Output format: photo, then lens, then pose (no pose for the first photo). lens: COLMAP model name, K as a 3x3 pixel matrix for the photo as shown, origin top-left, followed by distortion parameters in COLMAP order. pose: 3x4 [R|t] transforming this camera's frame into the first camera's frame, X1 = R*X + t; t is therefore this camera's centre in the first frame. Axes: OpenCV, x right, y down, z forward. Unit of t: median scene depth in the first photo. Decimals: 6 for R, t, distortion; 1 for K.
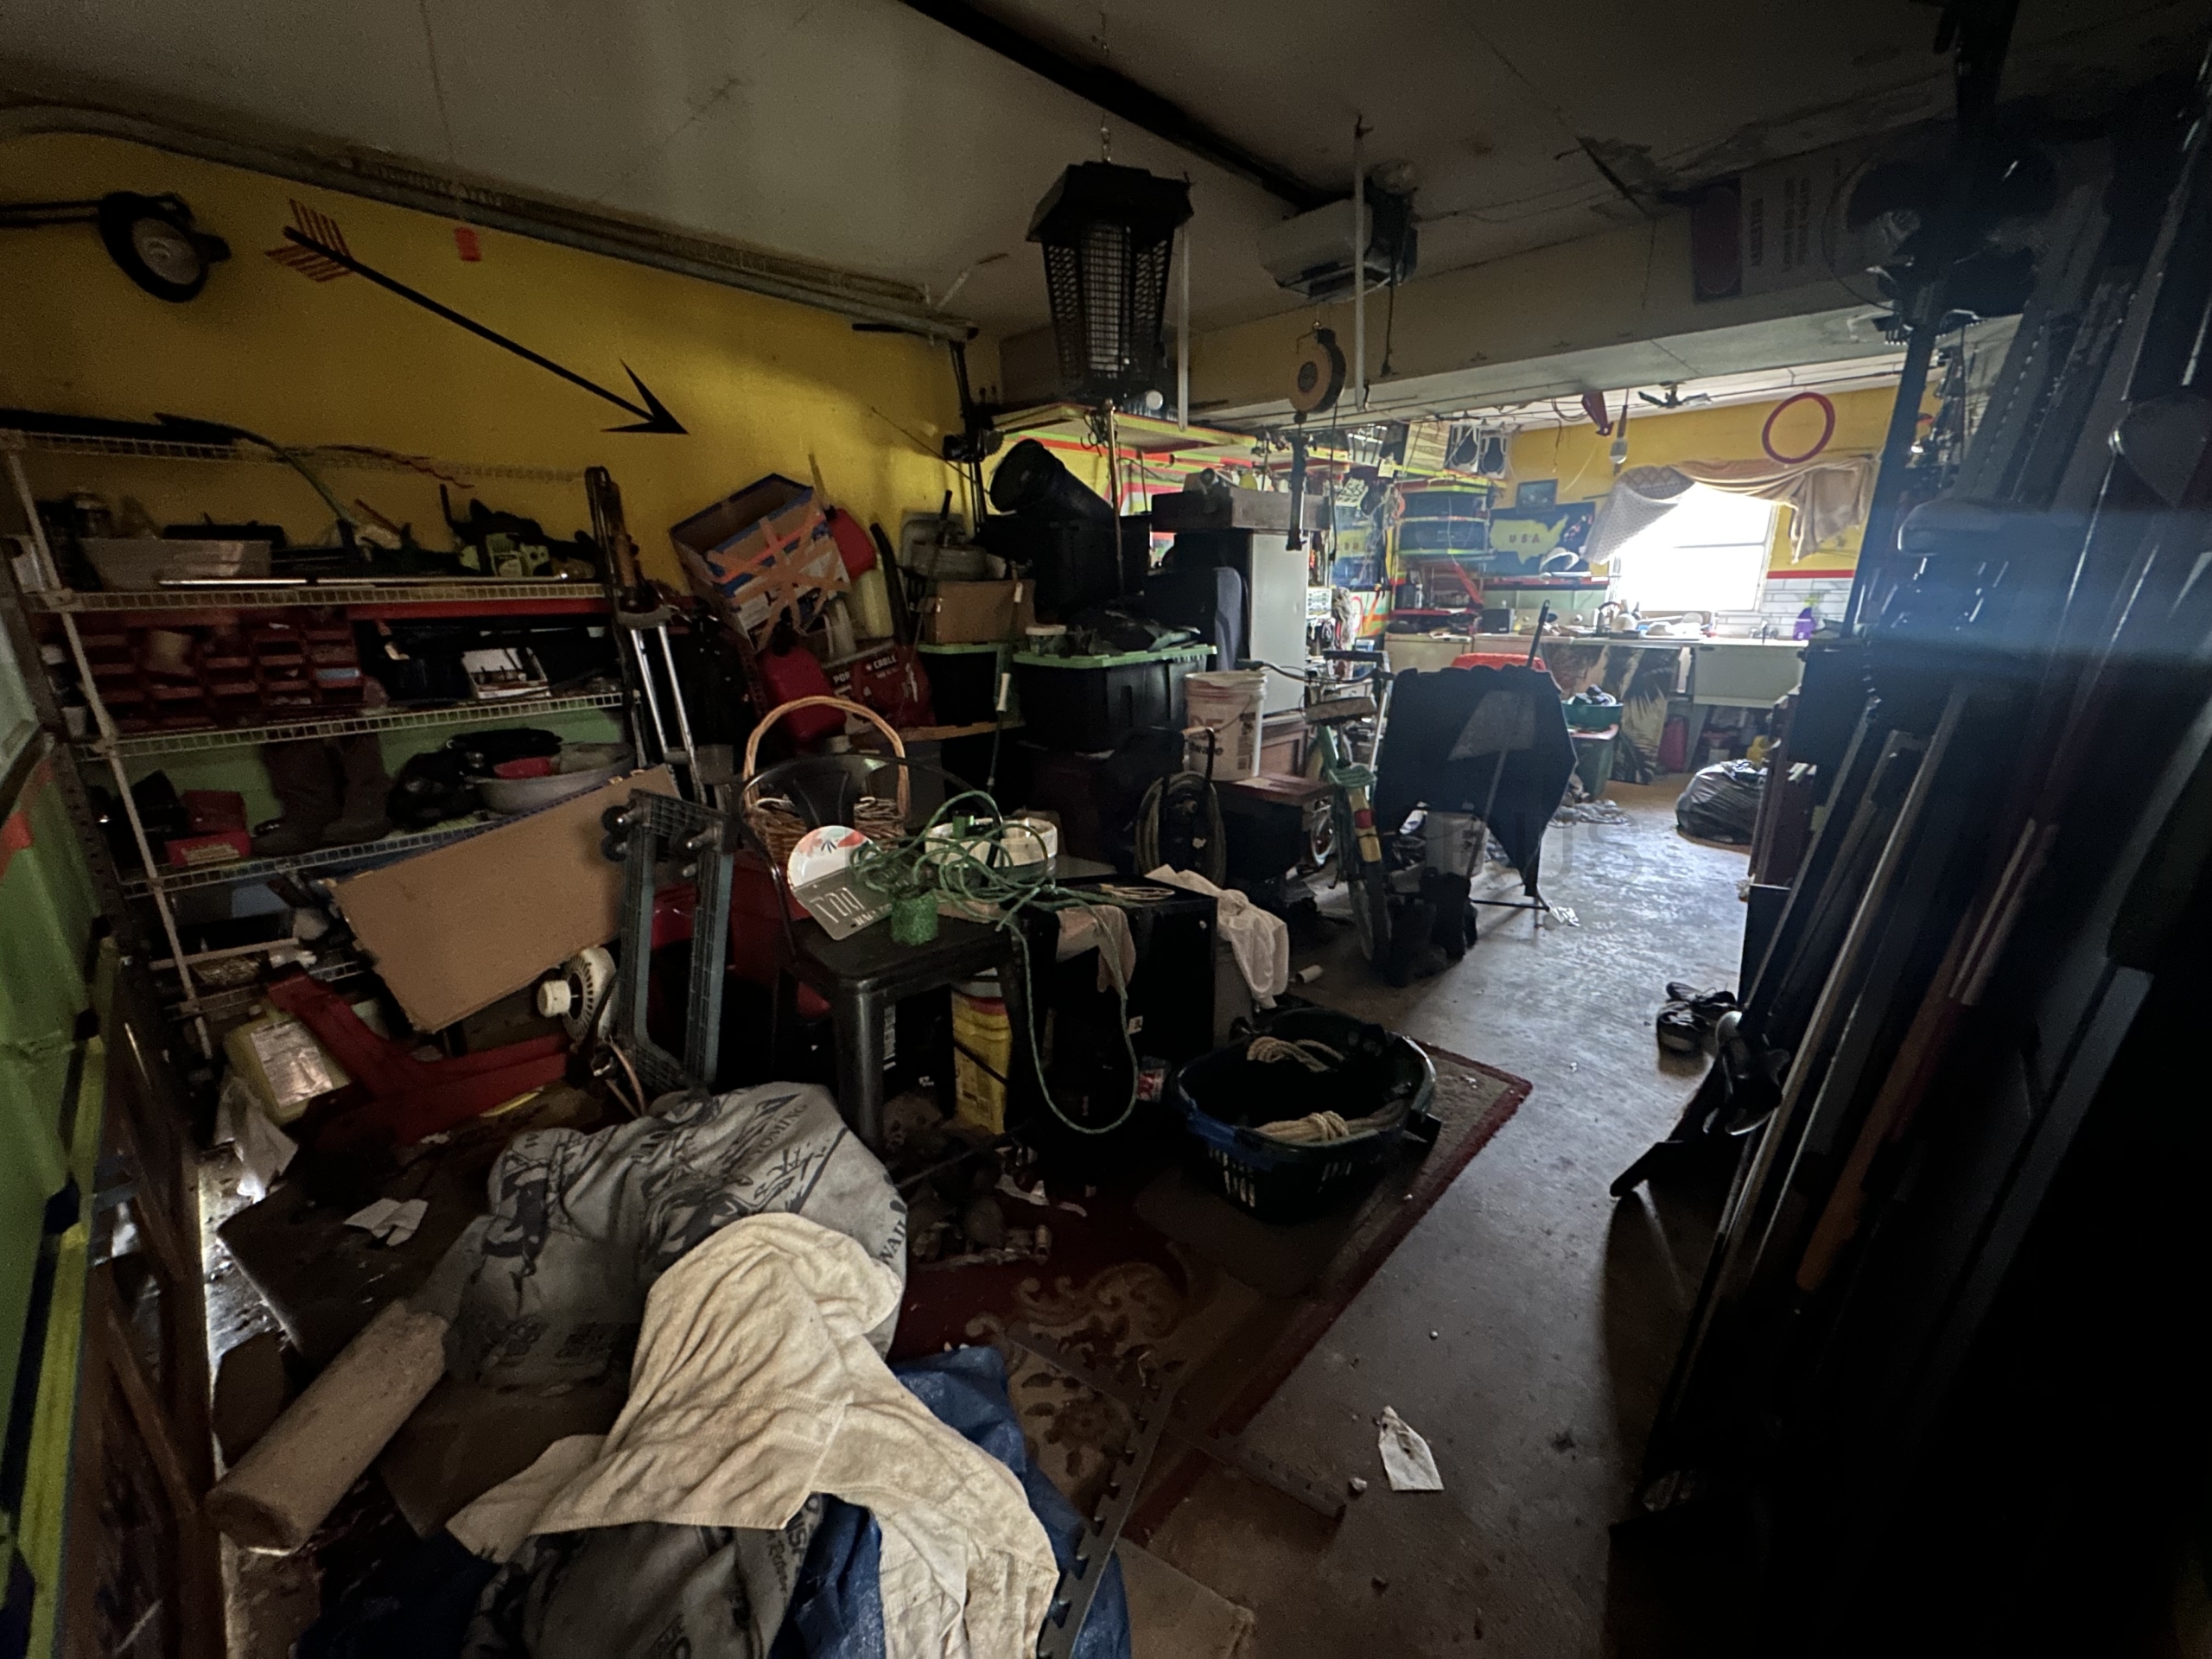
lens RADIAL K [[878.3, 0, 1108.4], [0, 878.3, 832.3], [0, 0, 1]] dist [-0.002091, 0.000459]
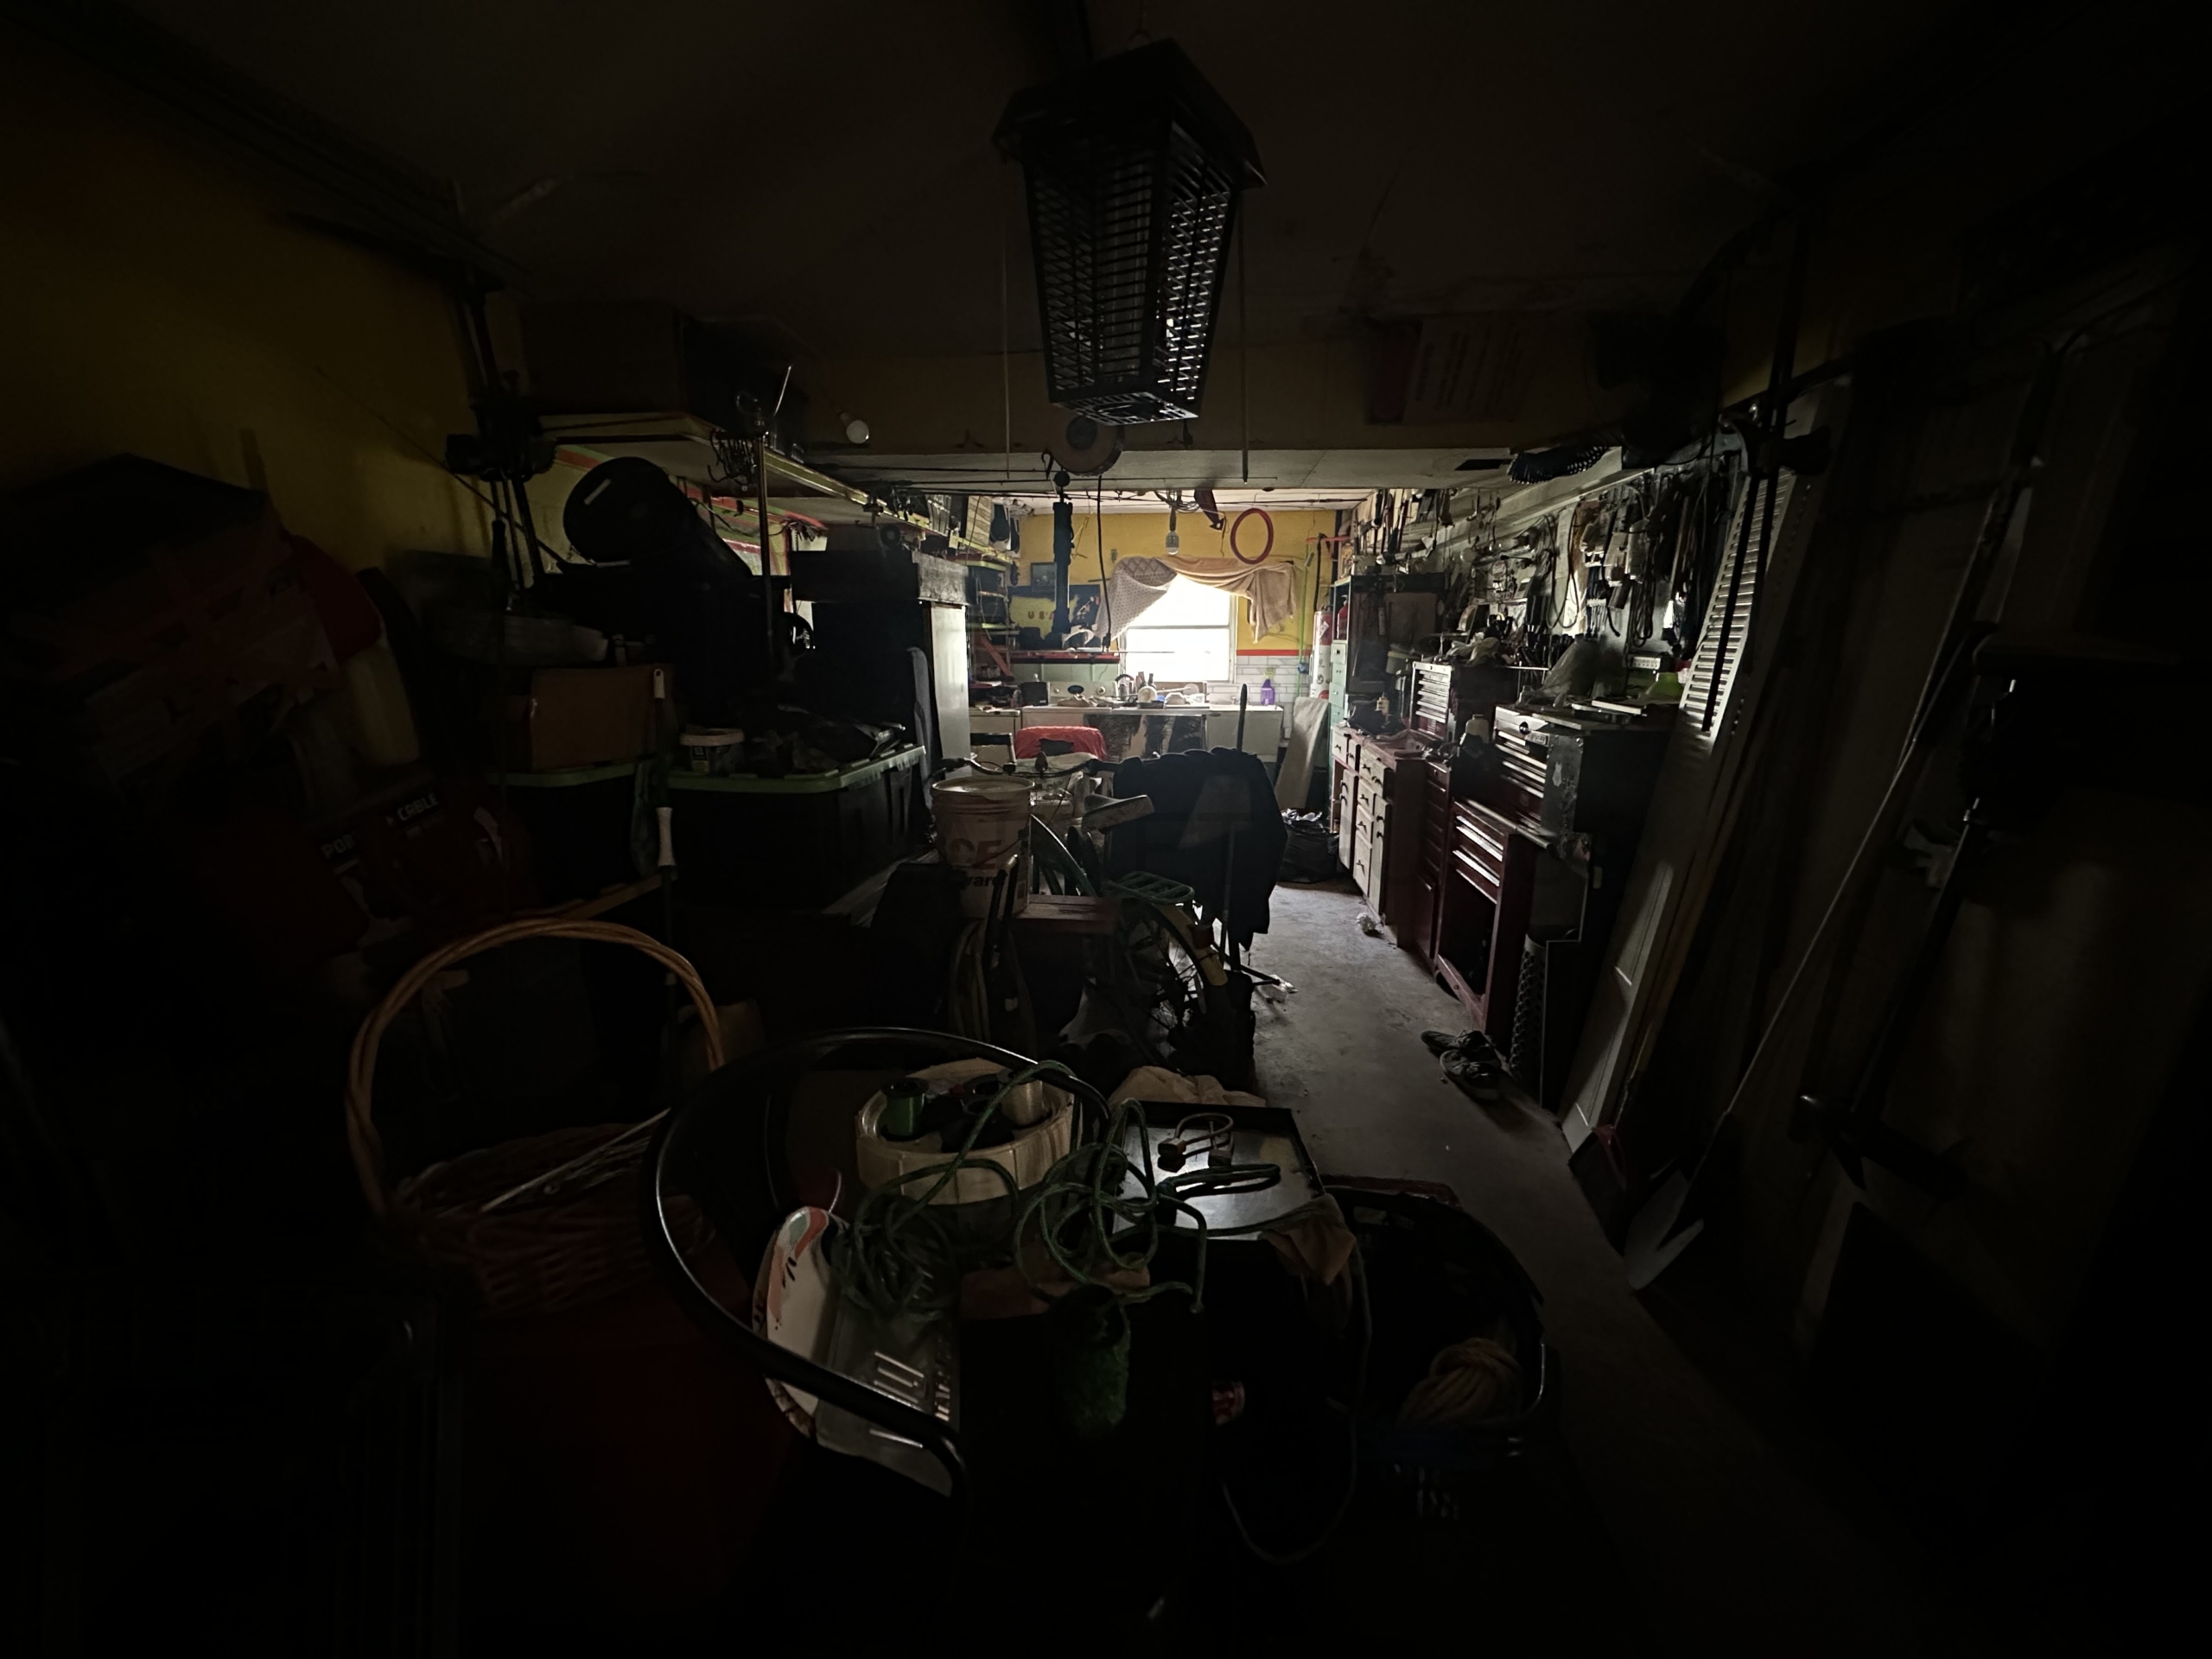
lens RADIAL K [[878.3, 0, 1105.4], [0, 878.3, 827.9], [0, 0, 1]] dist [-0.002091, 0.000459]
pose [[0.788459, -0.113816, 0.604466, -0.172405], [0.157244, 0.987373, -0.019192, -0.069730], [-0.594649, 0.110181, 0.796400, 0.198238]]
